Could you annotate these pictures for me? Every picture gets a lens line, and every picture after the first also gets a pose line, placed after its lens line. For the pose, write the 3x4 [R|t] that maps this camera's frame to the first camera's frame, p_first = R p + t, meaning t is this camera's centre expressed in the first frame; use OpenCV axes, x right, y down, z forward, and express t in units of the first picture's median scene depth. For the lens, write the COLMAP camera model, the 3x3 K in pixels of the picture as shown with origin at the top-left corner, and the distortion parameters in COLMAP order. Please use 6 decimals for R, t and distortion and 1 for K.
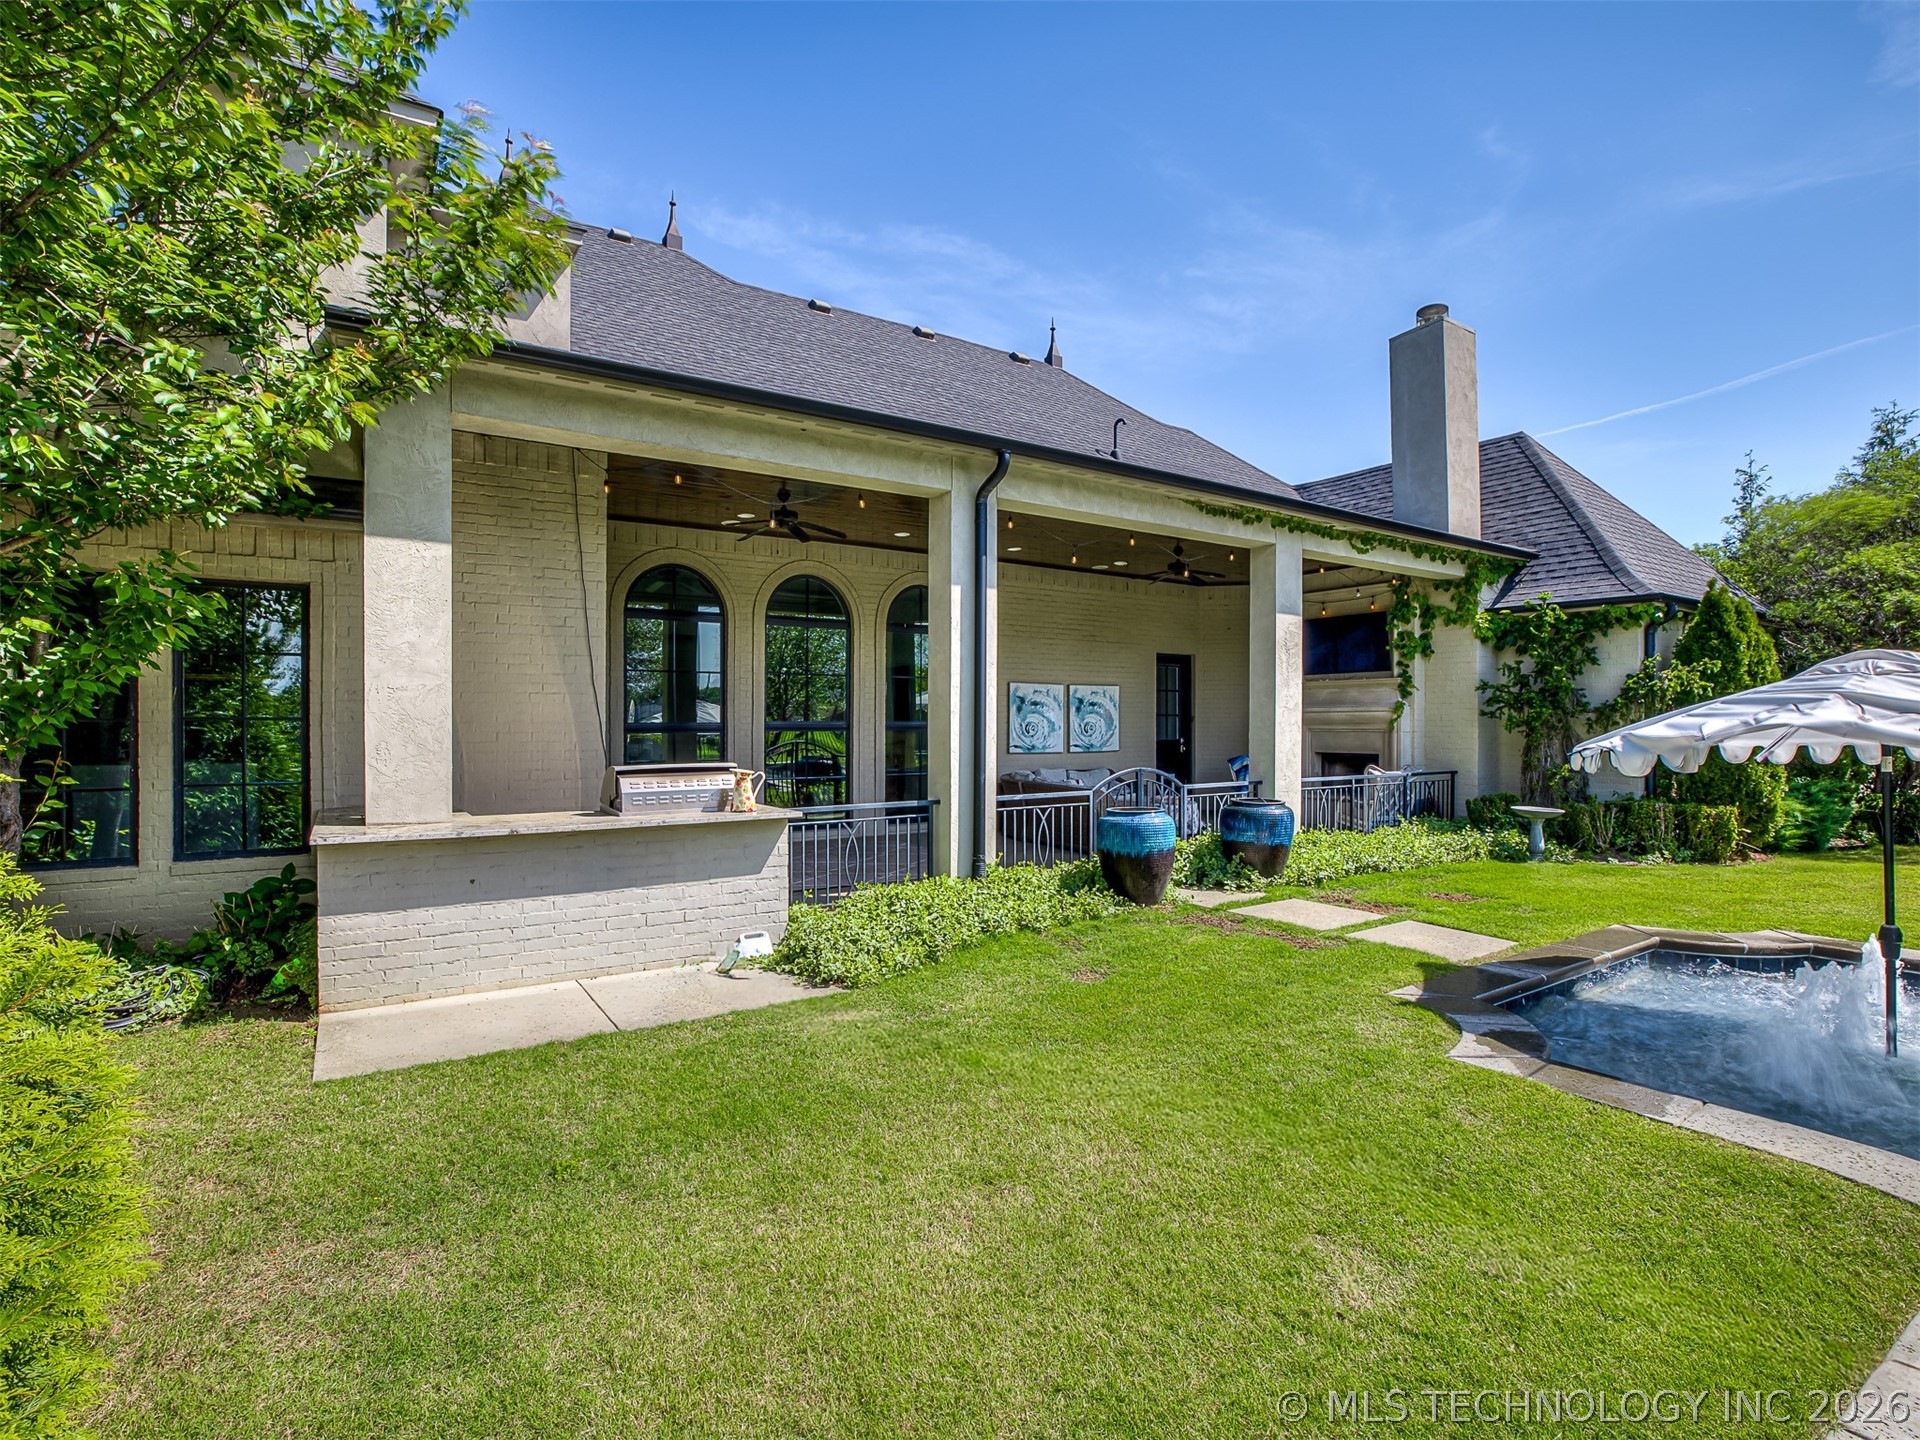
lens RADIAL K [[955.4, 0, 969.4], [0, 955.4, 728.9], [0, 0, 1]] dist [-0.052677, 0.021052]
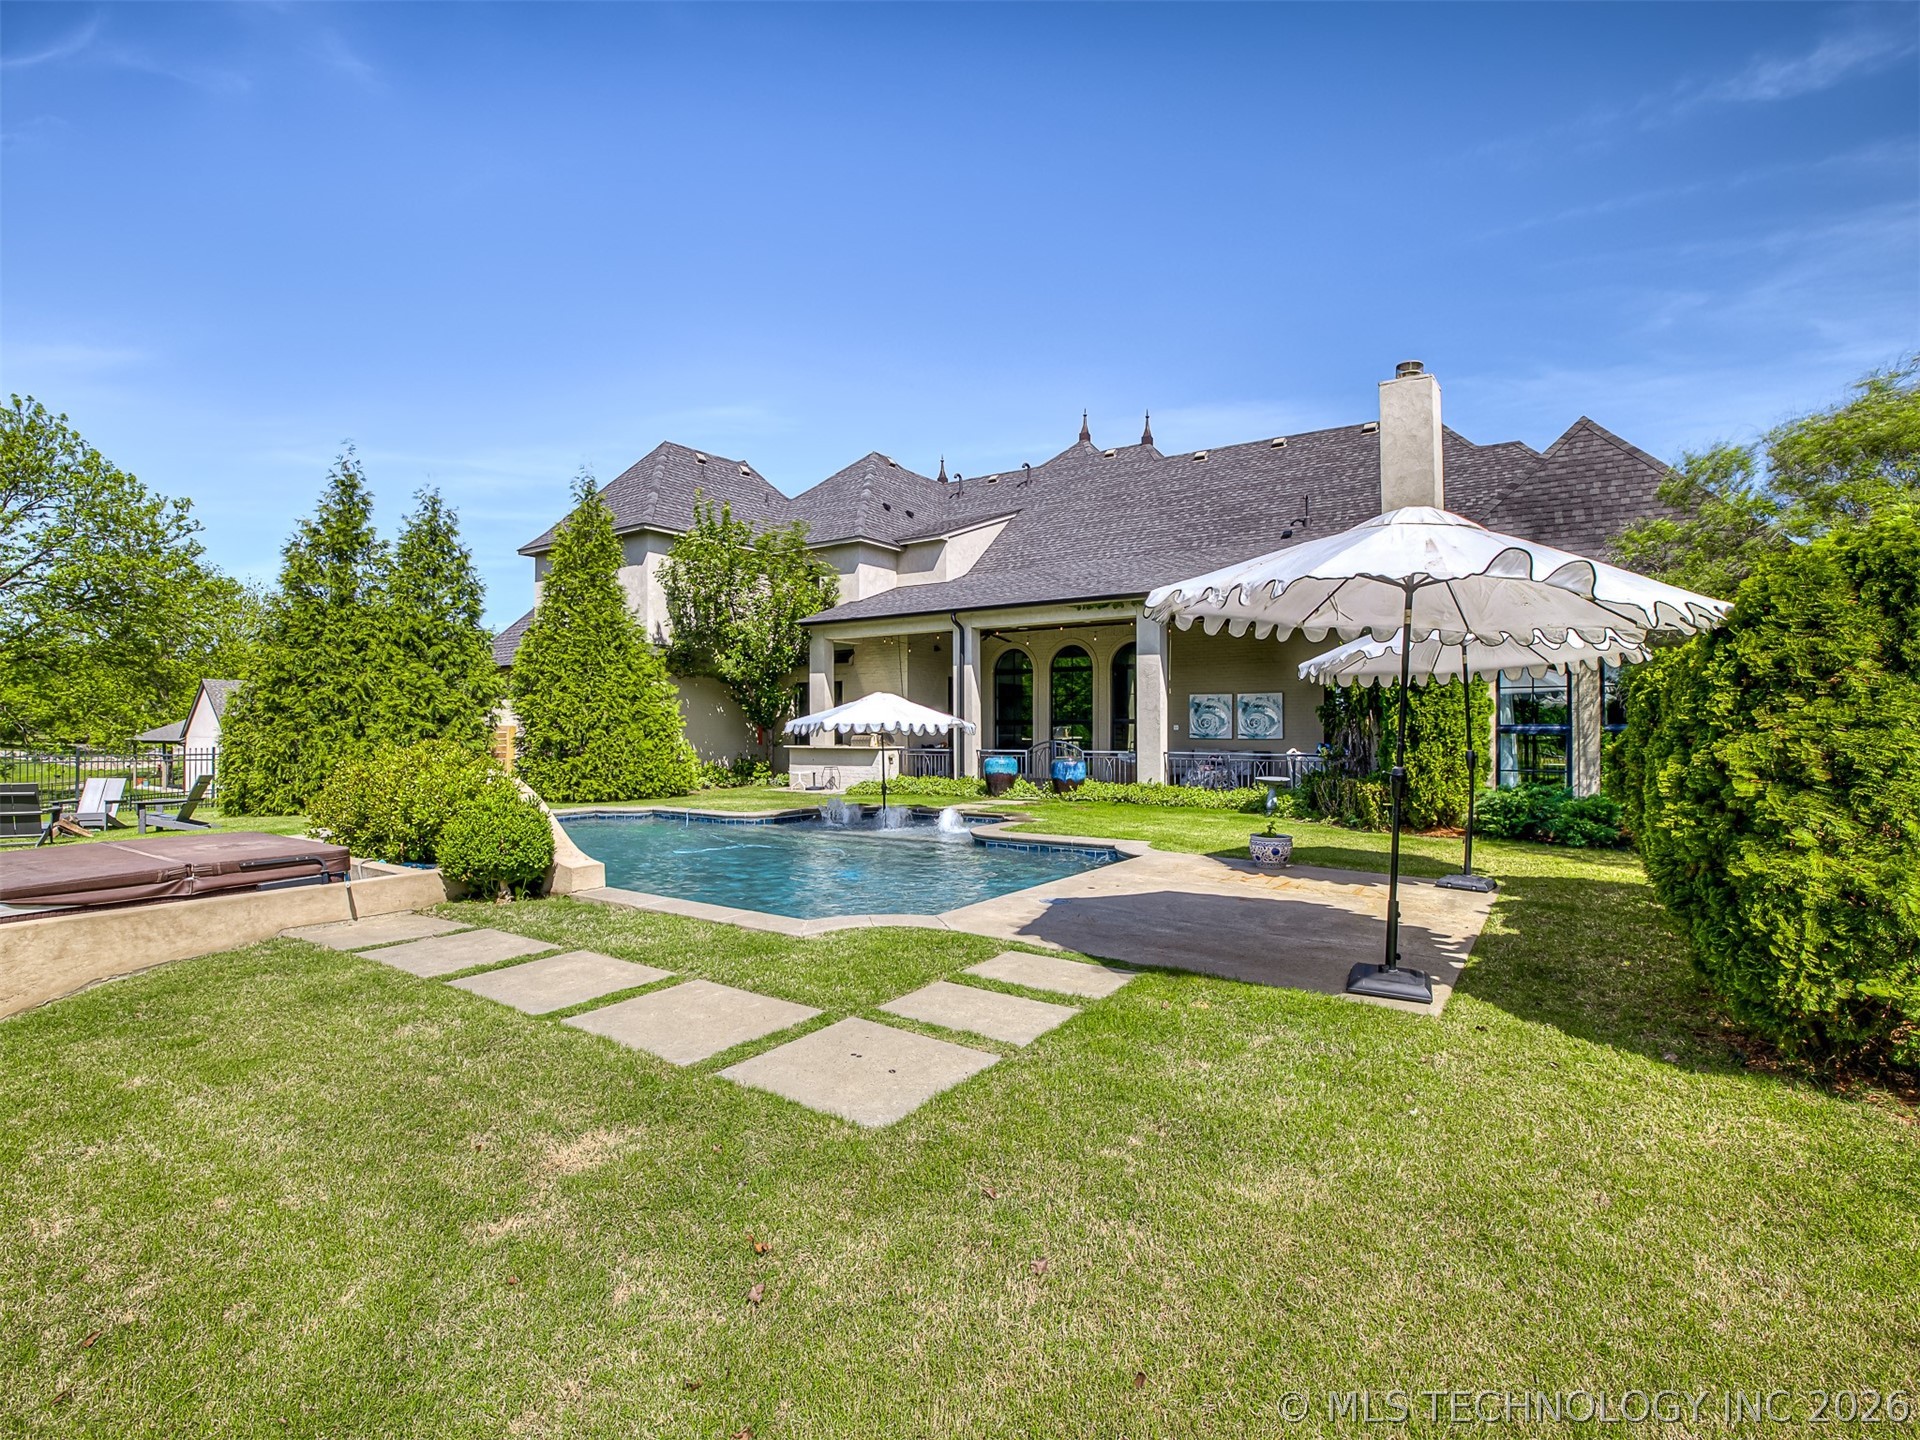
lens RADIAL K [[955.4, 0, 969.4], [0, 955.4, 728.9], [0, 0, 1]] dist [-0.052677, 0.021052]
pose [[0.355744, 0.002538, -0.934580, 2.401528], [-0.005057, 0.999987, 0.000791, 0.017300], [0.934570, 0.004445, 0.355752, 0.137944]]
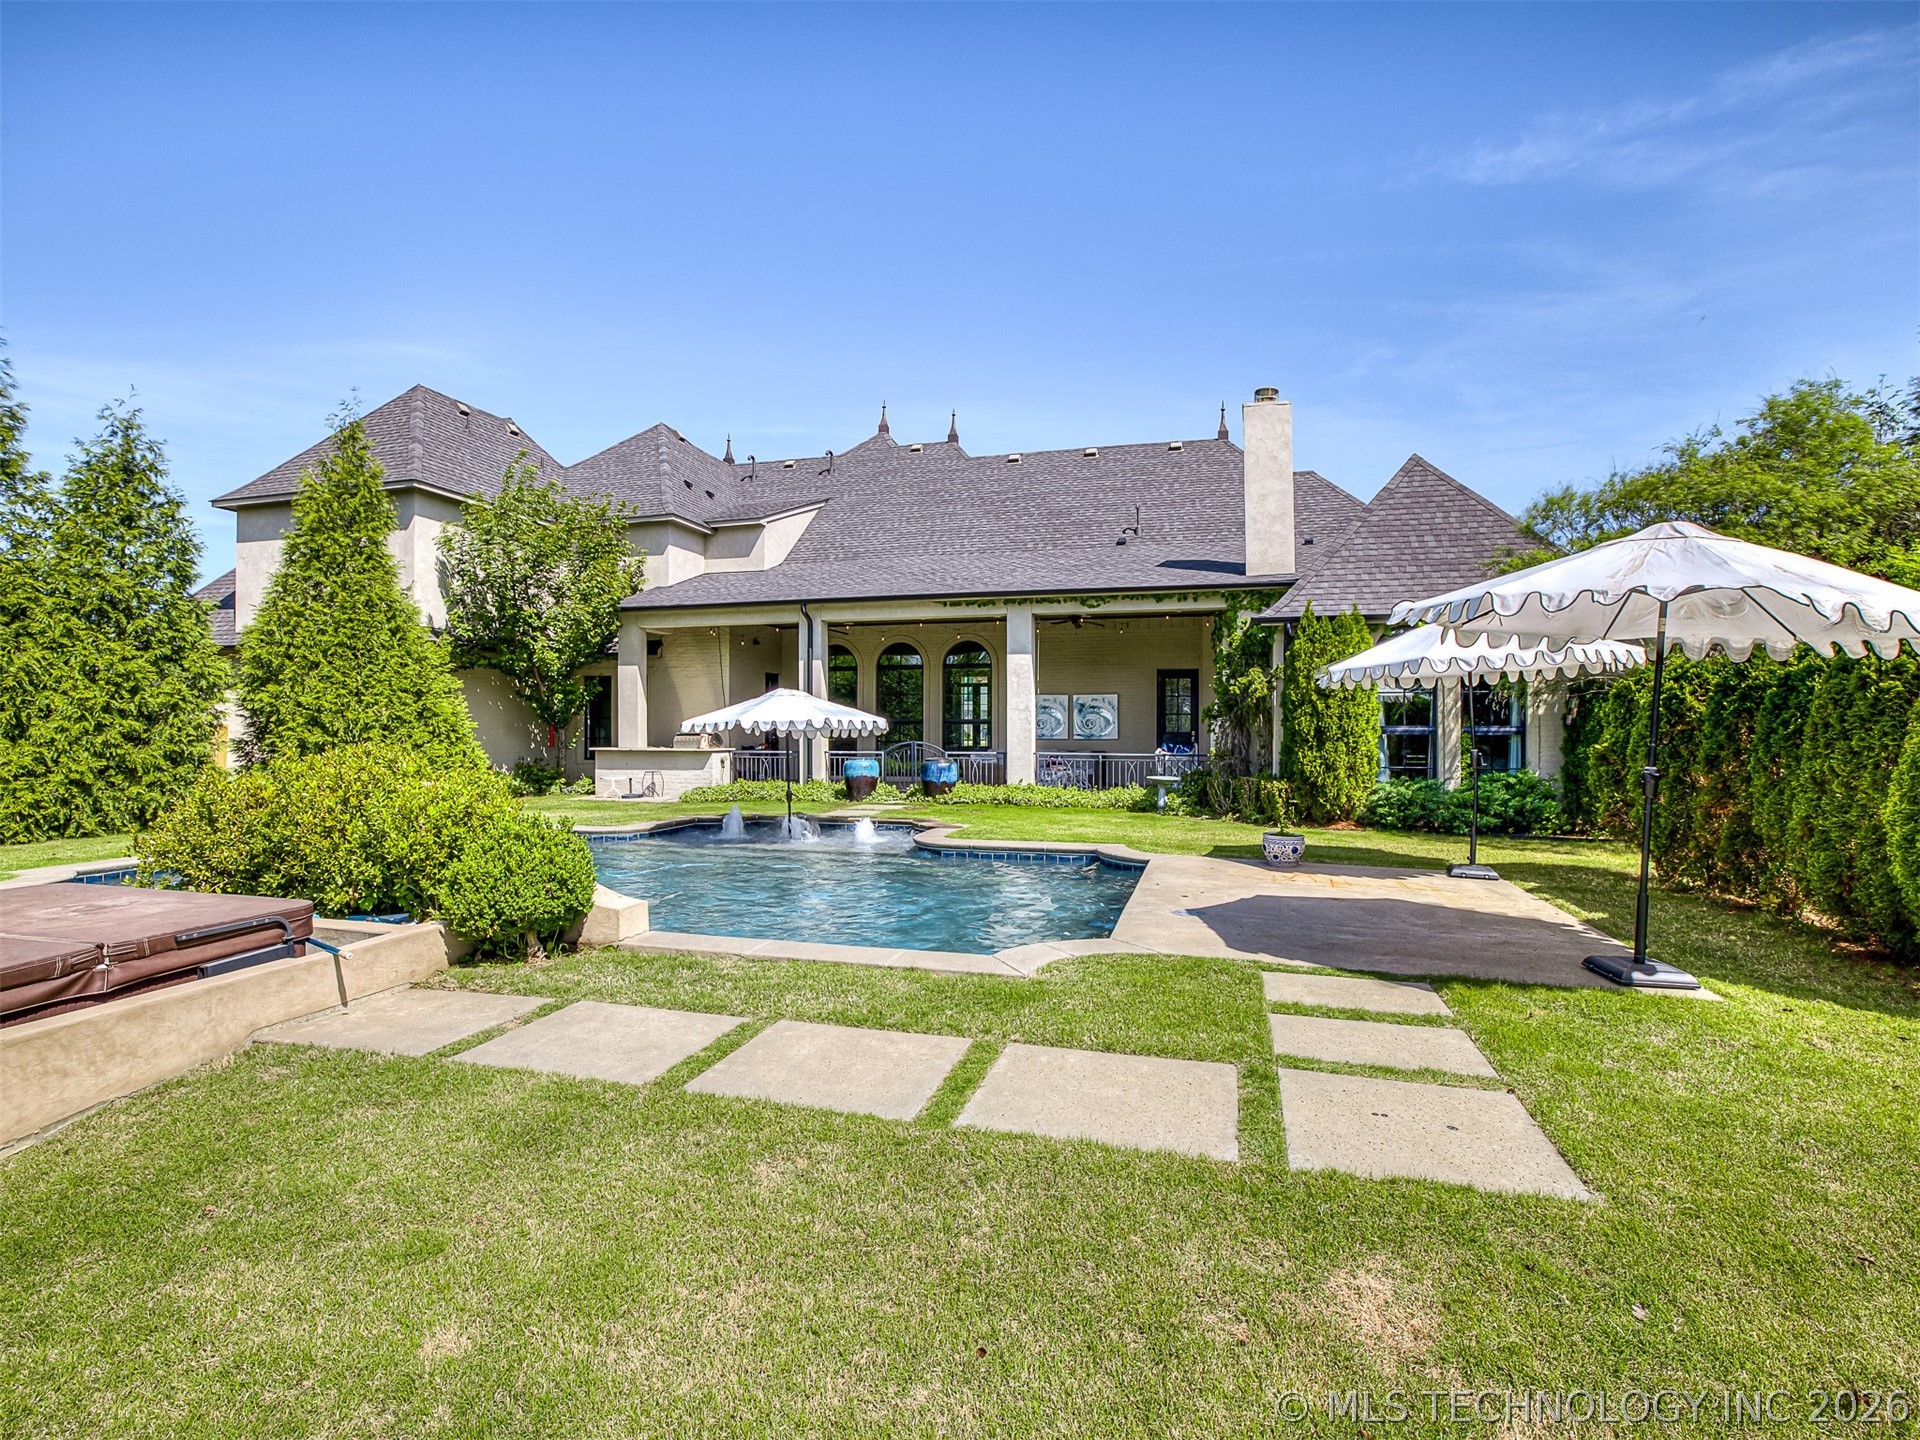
lens RADIAL K [[955.4, 0, 969.4], [0, 955.4, 728.9], [0, 0, 1]] dist [-0.052677, 0.021052]
pose [[0.642444, 0.003508, -0.766324, 2.078764], [-0.006329, 0.999980, -0.000728, 0.018555], [0.766306, 0.005317, 0.642453, -0.190974]]
